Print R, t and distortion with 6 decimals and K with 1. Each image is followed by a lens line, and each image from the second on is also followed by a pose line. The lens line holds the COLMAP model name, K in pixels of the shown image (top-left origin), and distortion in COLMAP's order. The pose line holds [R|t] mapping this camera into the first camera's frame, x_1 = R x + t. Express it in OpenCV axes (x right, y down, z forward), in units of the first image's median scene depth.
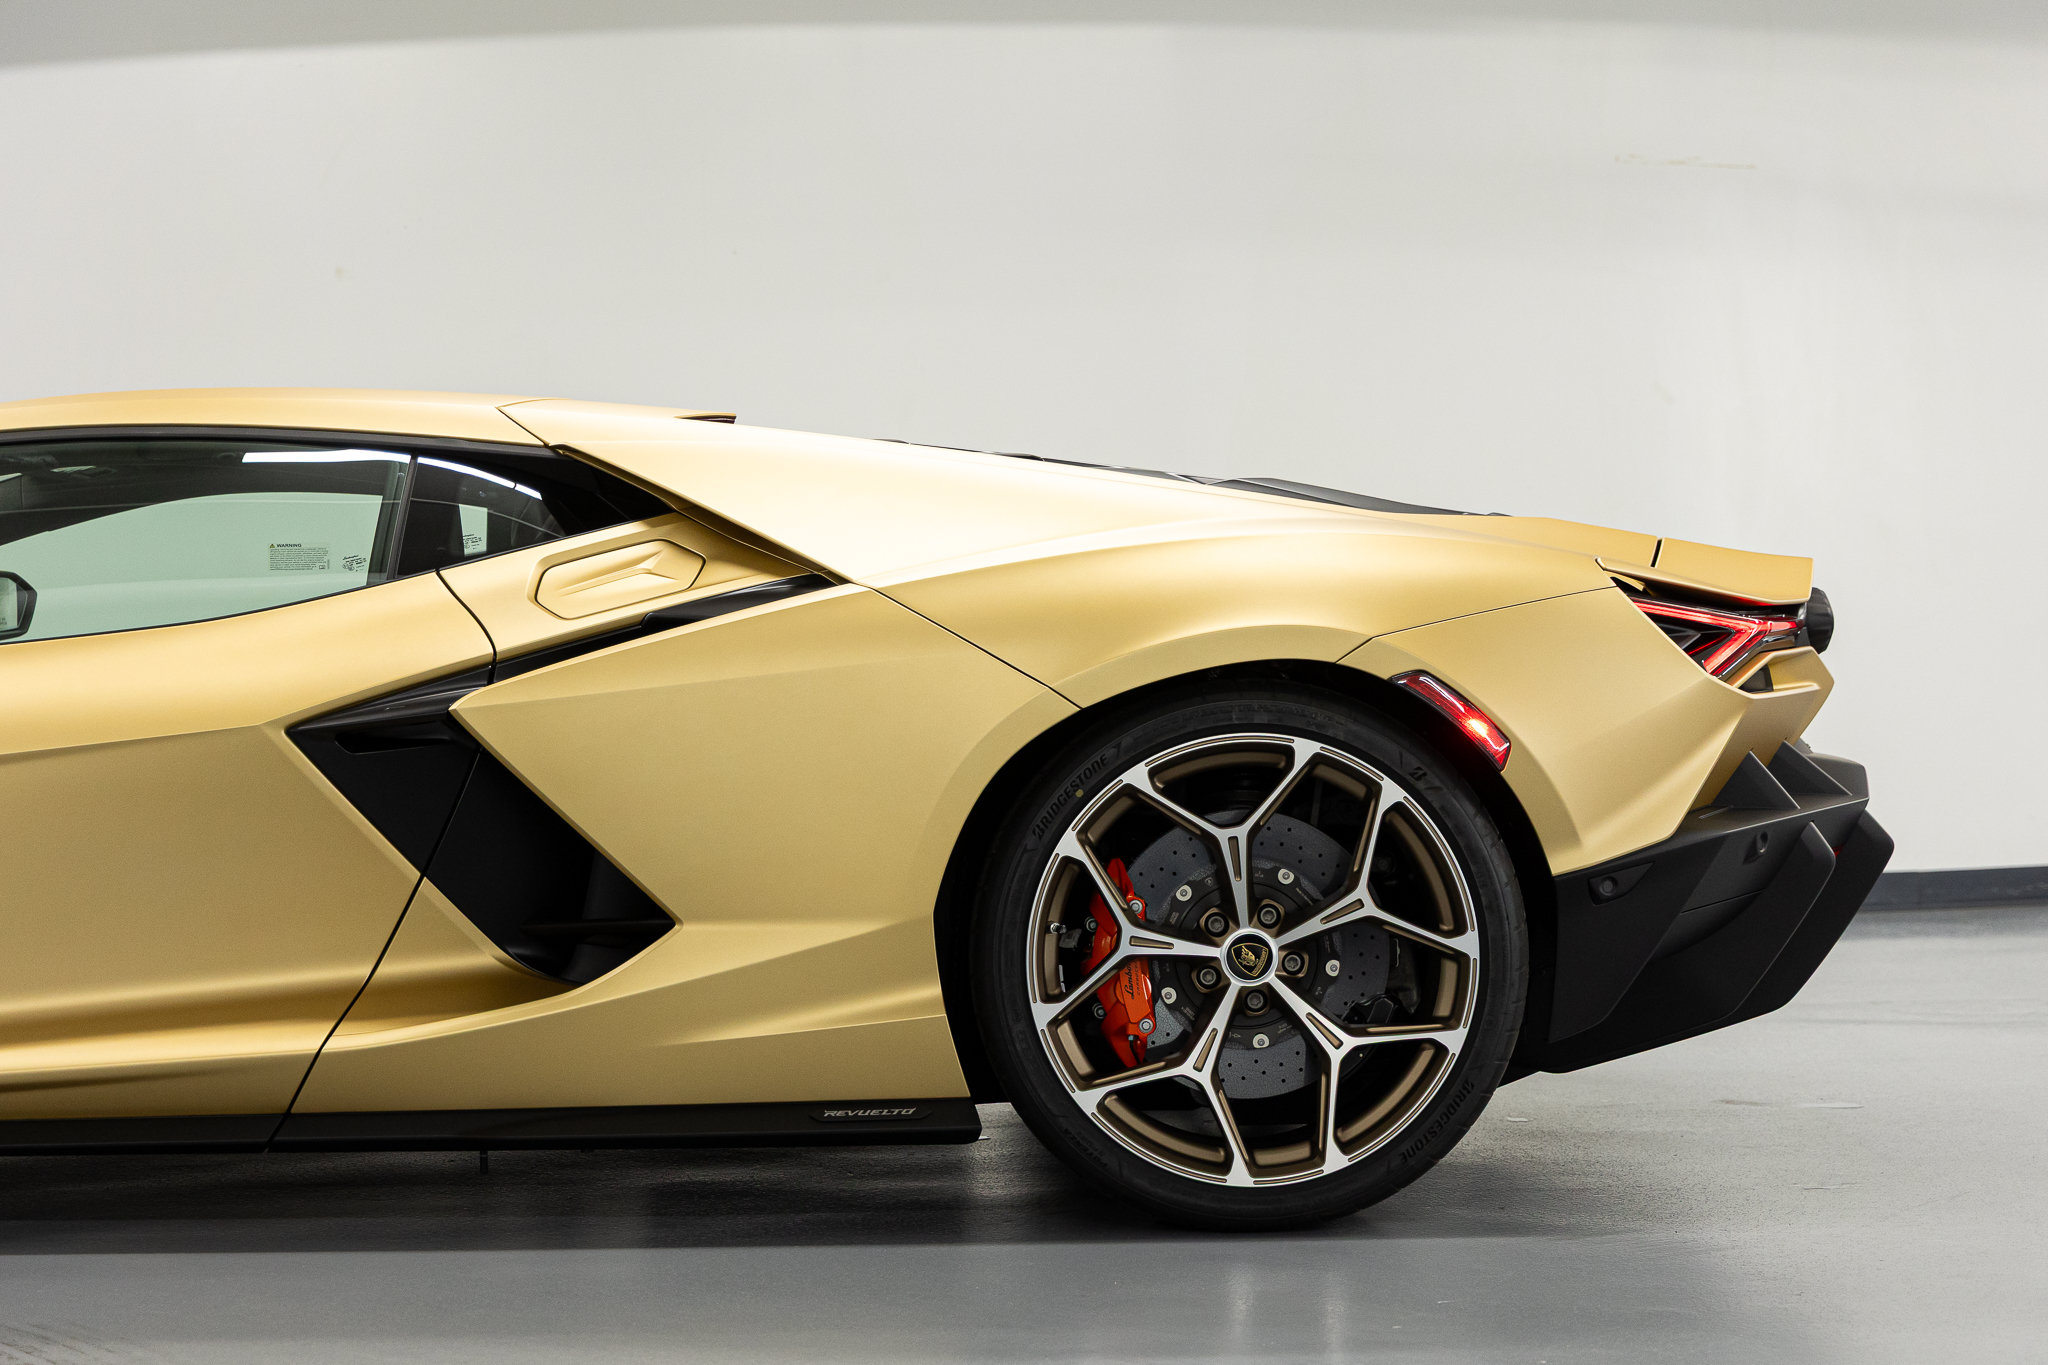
lens RADIAL K [[3959.5, 0, 1034.9], [0, 3959.5, 677.9], [0, 0, 1]] dist [-0.002192, 0.000000]
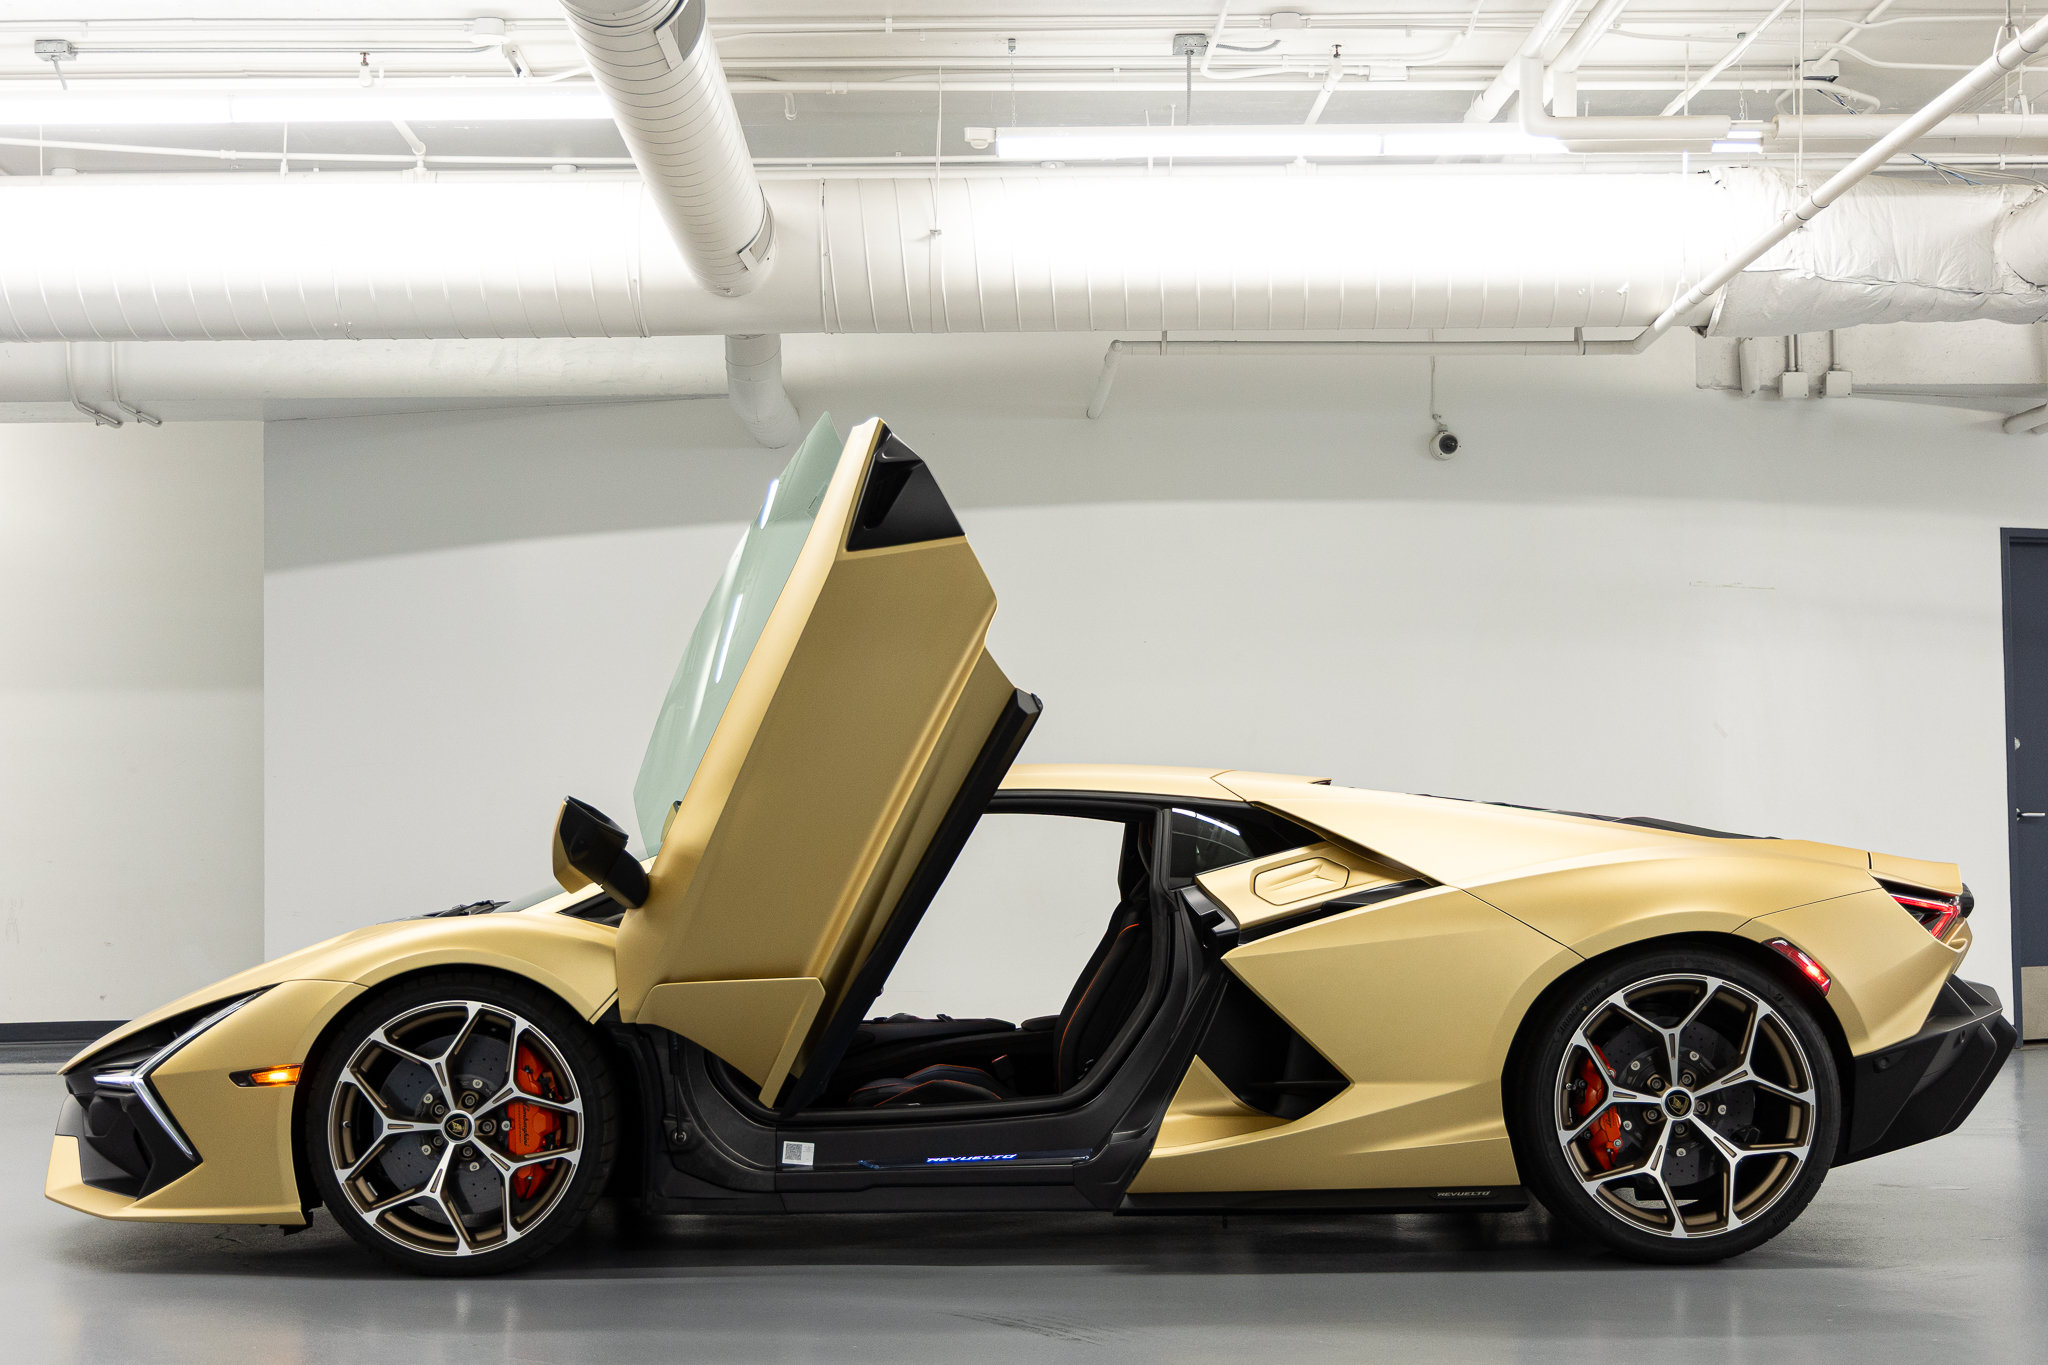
lens RADIAL K [[2761.2, 0, 1017.5], [0, 2761.2, 723.4], [0, 0, 1]] dist [-0.003994, 0.000000]
pose [[0.999936, 0.001371, -0.011231, -0.221915], [-0.001972, 0.998559, -0.053624, -0.029888], [0.011141, 0.053643, 0.998498, -0.212472]]
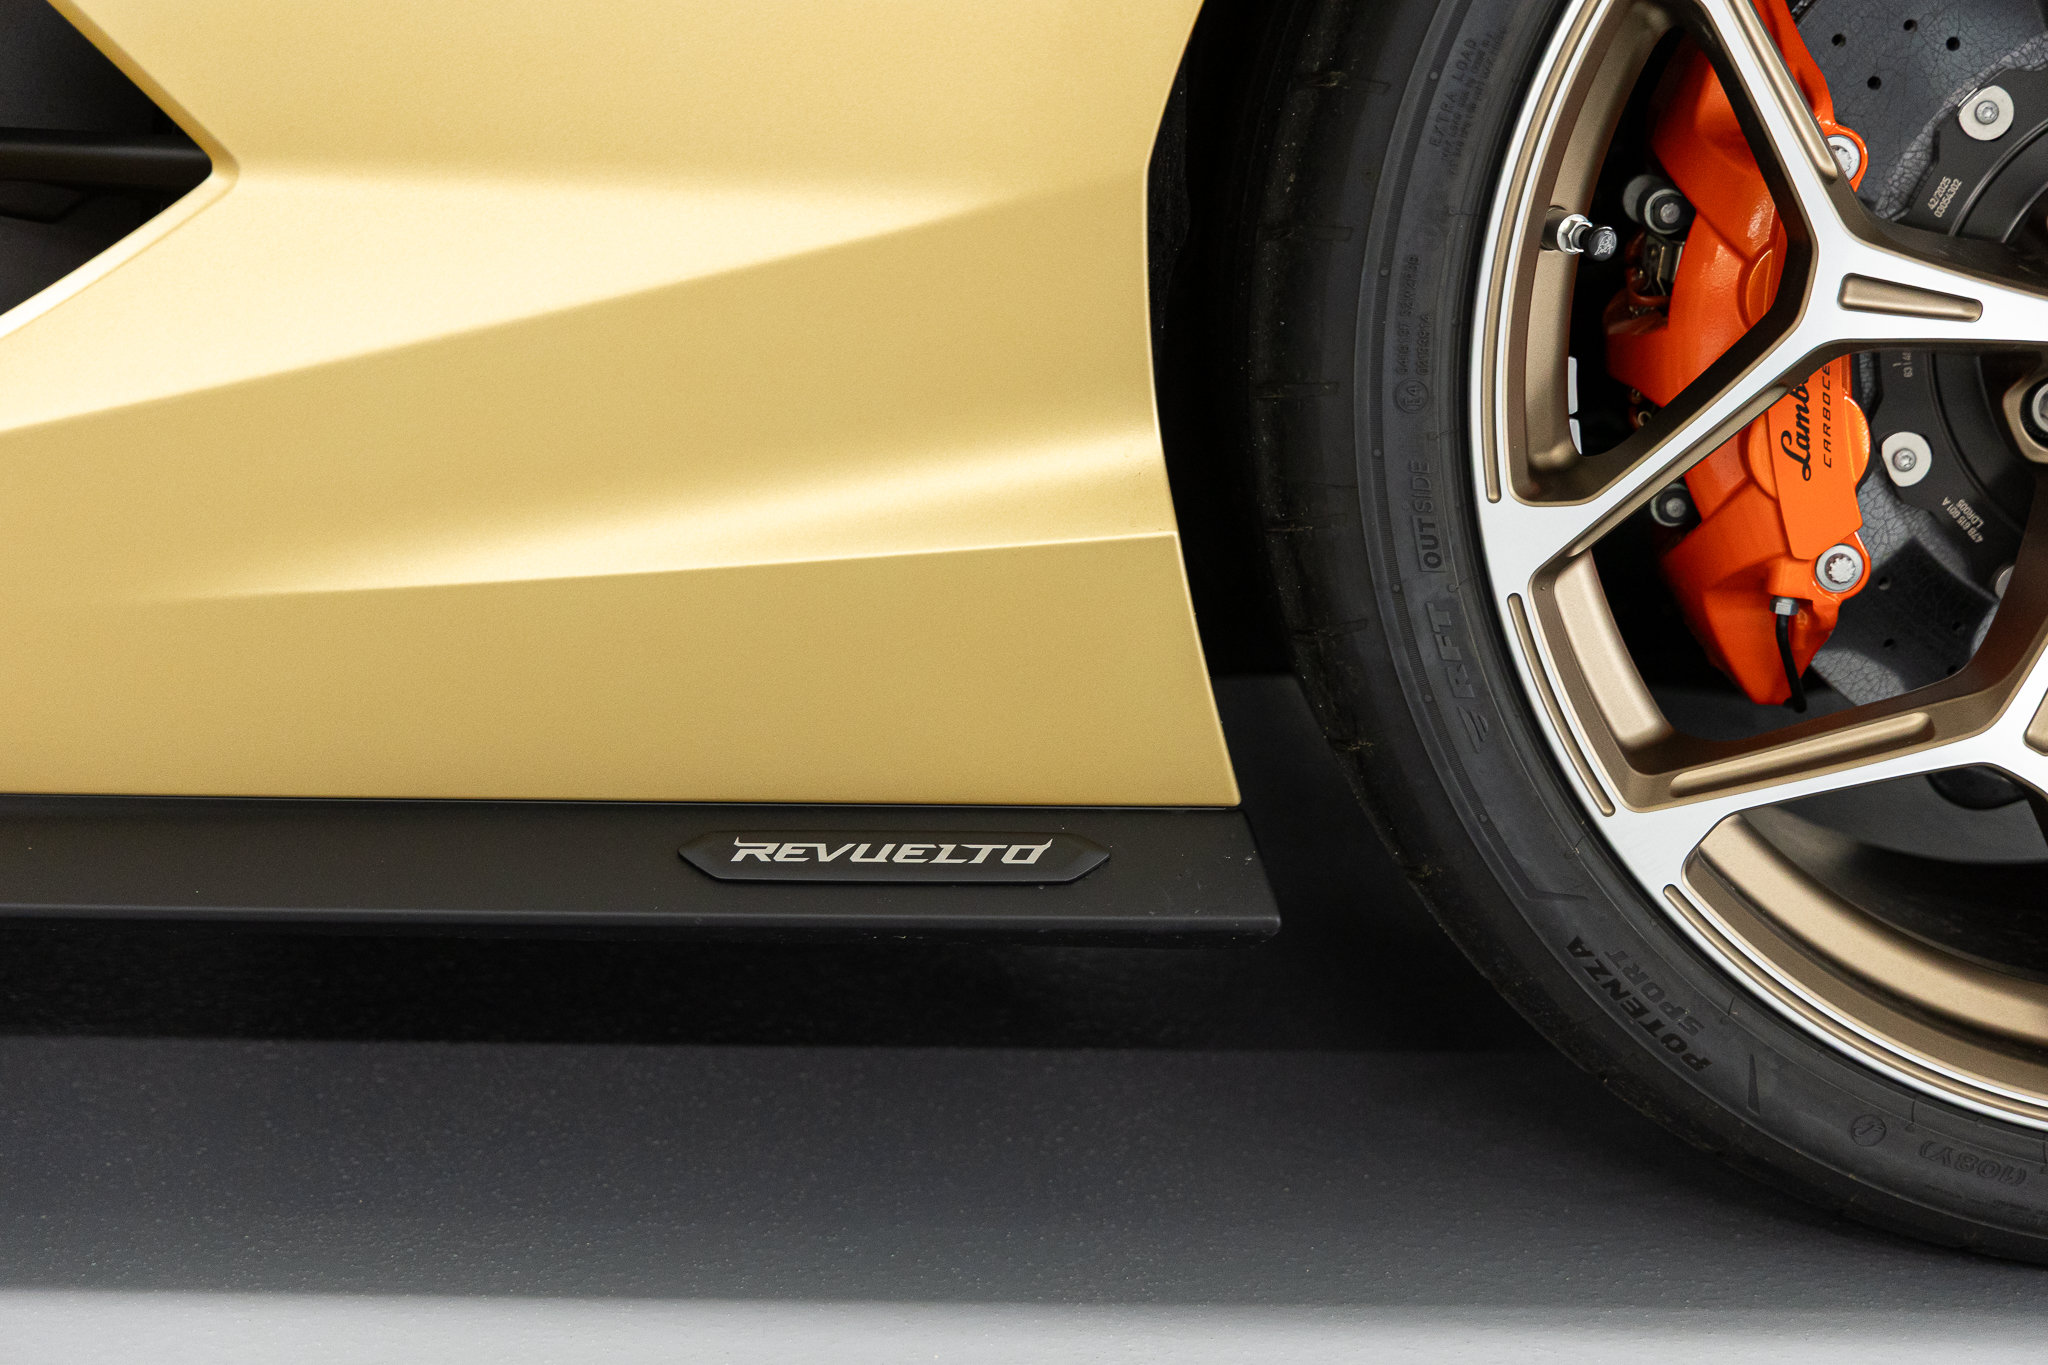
lens RADIAL K [[4418.8, 0, 1015.0], [0, 4418.8, 685.3], [0, 0, 1]] dist [0.004573, 0.000000]
pose [[0.998950, 0.033766, 0.030950, -0.042962], [-0.039881, 0.973514, 0.225121, 0.025593], [-0.022529, -0.226119, 0.973839, 0.689435]]
